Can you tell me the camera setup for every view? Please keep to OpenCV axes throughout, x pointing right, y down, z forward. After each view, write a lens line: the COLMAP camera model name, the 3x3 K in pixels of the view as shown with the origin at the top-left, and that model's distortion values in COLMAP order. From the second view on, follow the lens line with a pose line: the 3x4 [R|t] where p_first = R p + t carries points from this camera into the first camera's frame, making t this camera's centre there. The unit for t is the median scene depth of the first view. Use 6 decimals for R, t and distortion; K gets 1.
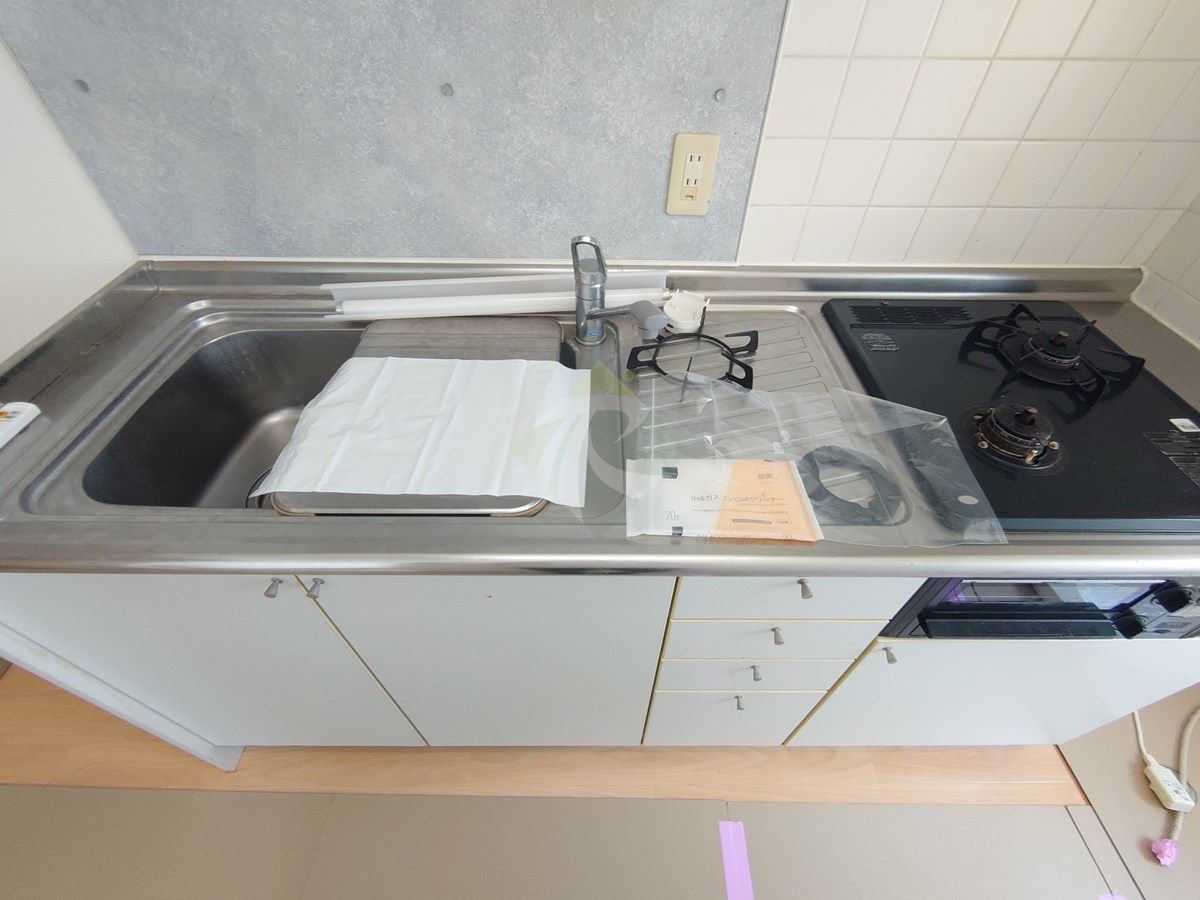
lens RADIAL K [[518.0, 0, 600.2], [0, 518.0, 451.0], [0, 0, 1]] dist [-0.001722, -0.001175]
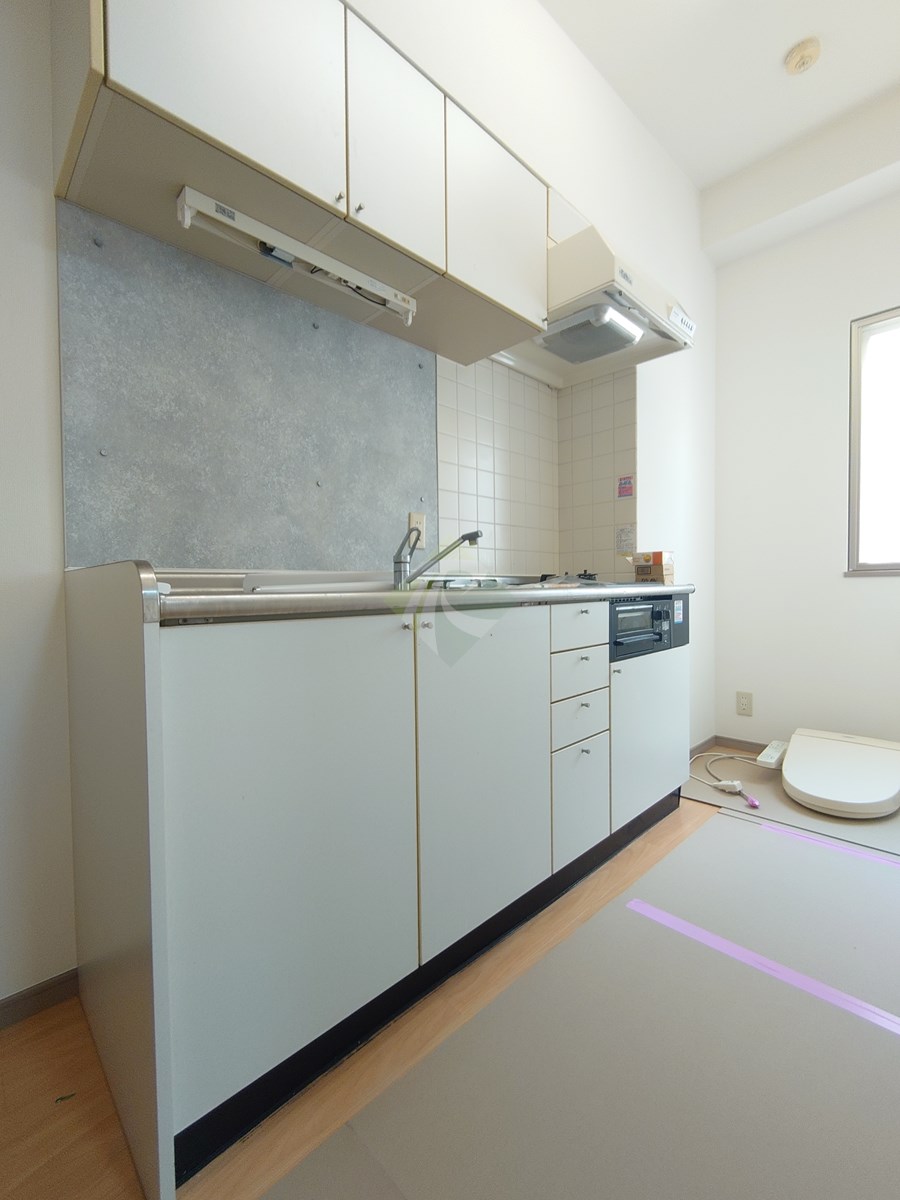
lens RADIAL K [[518.0, 0, 447.8], [0, 518.0, 597.3], [0, 0, 1]] dist [-0.001722, -0.001175]
pose [[0.718137, -0.032478, 0.695144, -1.272175], [0.511554, 0.701862, -0.495683, 0.811116], [-0.471796, 0.711572, 0.520648, 0.032296]]
